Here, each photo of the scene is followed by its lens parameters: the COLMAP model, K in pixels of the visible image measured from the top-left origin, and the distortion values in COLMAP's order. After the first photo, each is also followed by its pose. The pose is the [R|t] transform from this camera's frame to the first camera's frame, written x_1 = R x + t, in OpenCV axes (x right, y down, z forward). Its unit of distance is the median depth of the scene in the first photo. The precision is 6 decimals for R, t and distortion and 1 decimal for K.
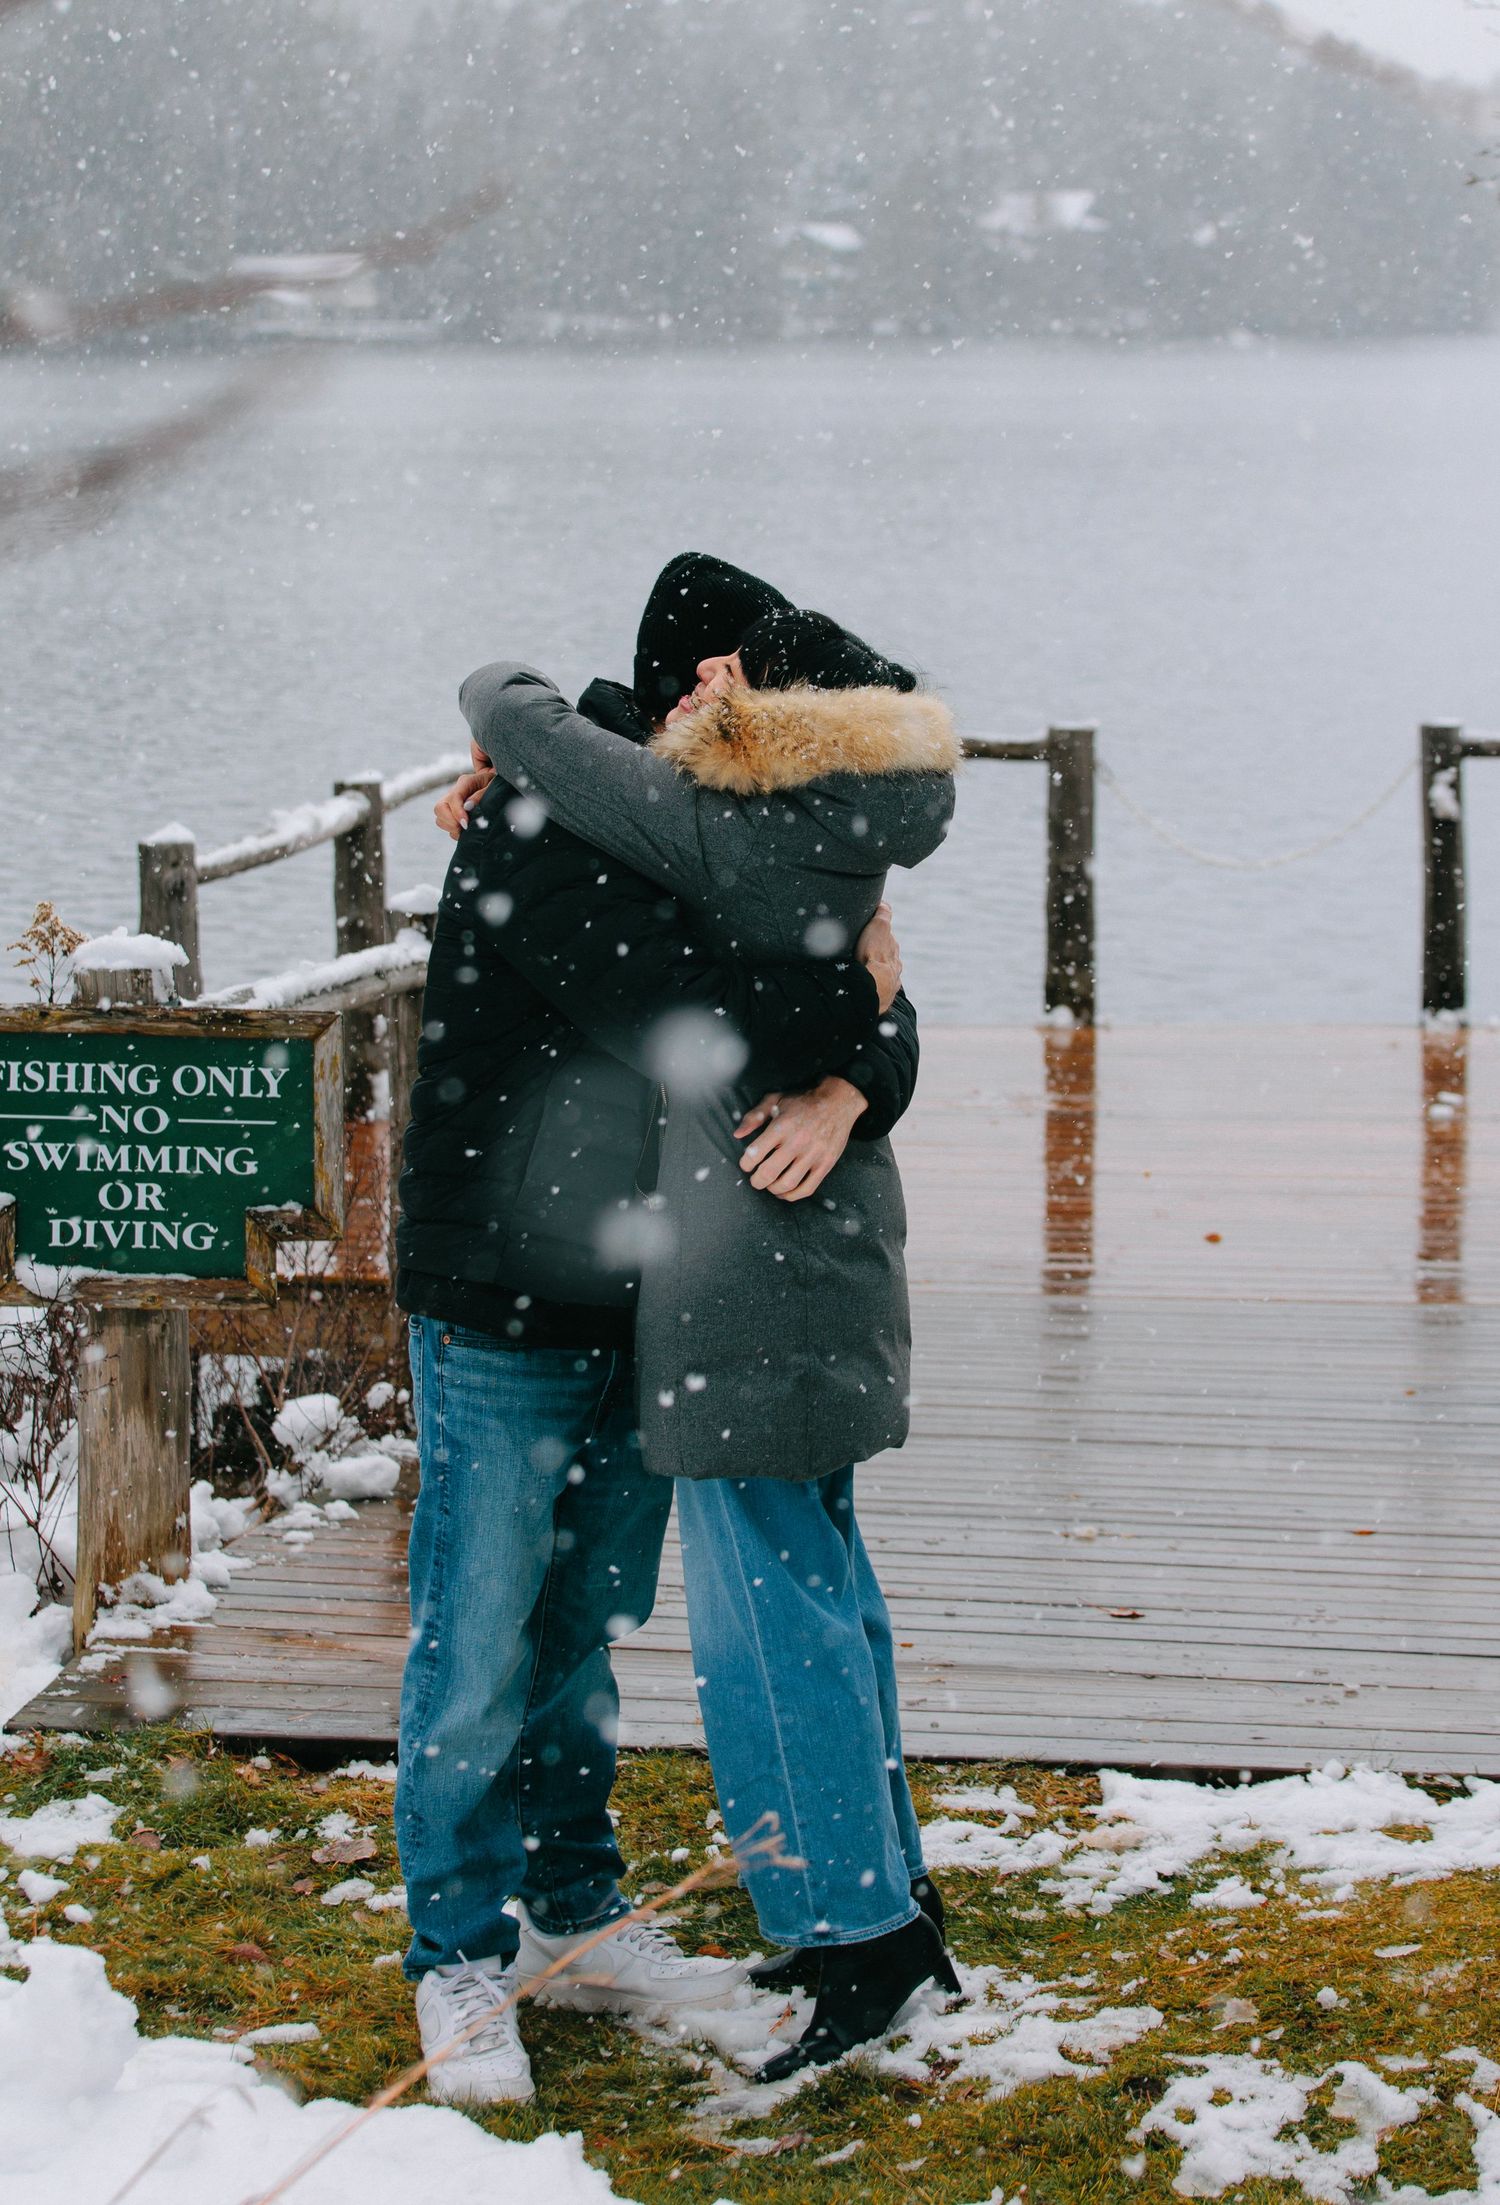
lens RADIAL K [[4605.6, 0, 750.0], [0, 4605.6, 1102.5], [0, 0, 1]] dist [-0.040746, -0.071482]
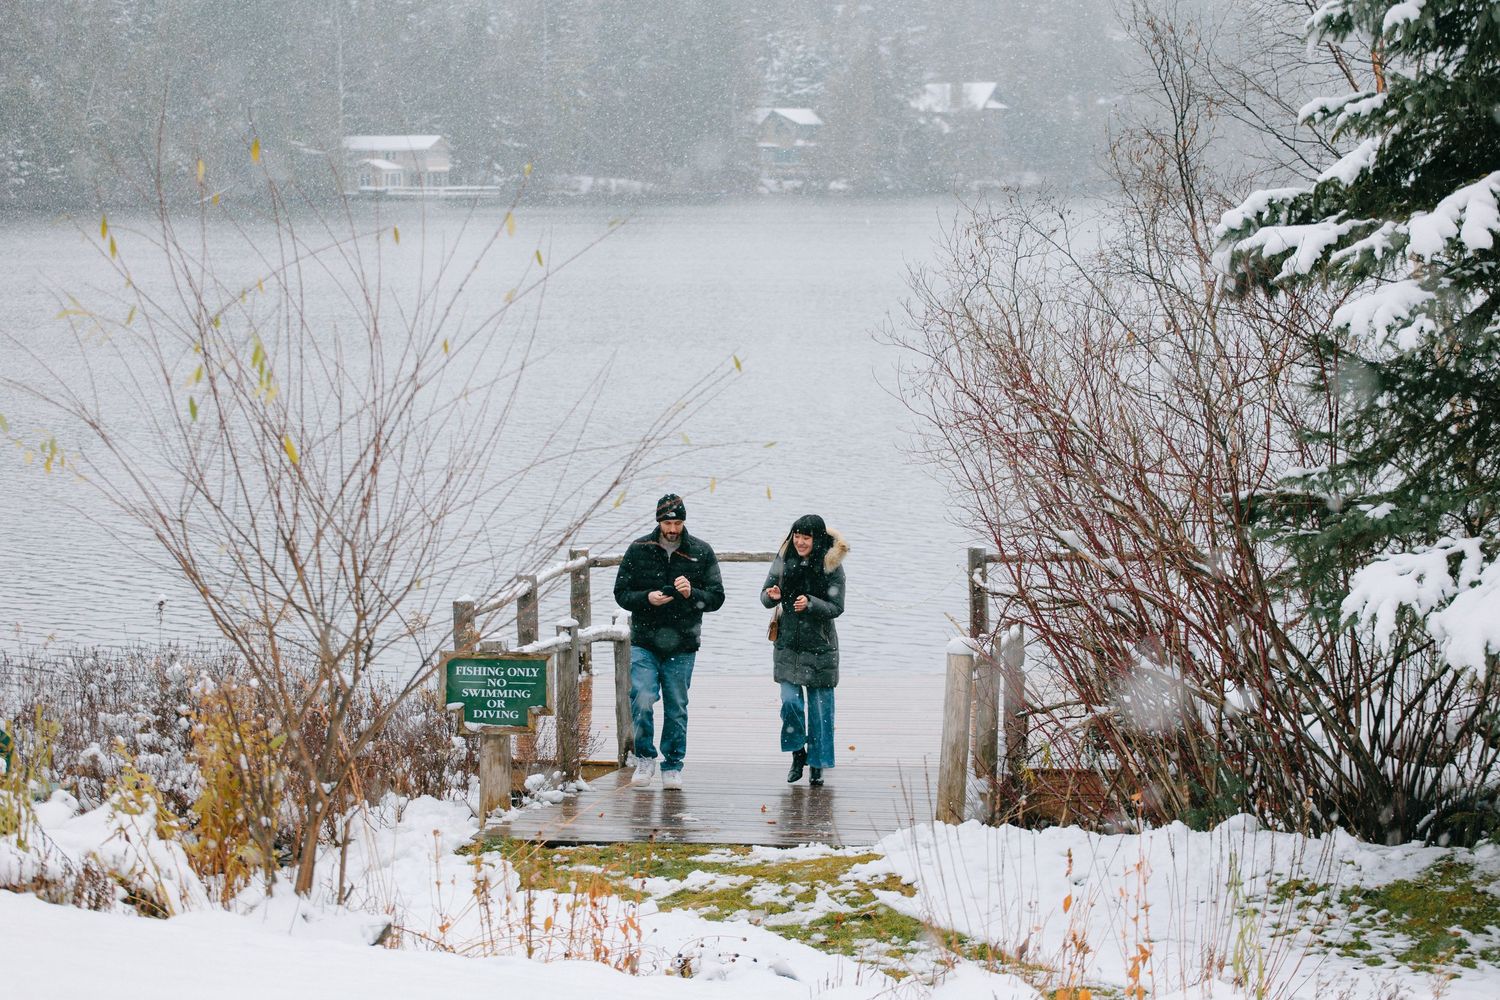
lens RADIAL K [[4060.9, 0, 748.1], [0, 4060.9, 357.8], [0, 0, 1]] dist [0.132615, -0.447304]
pose [[0.999999, -0.001372, -0.000701, 0.065992], [0.001288, 0.994052, -0.108903, 0.096245], [0.000846, 0.108902, 0.994052, -2.169553]]
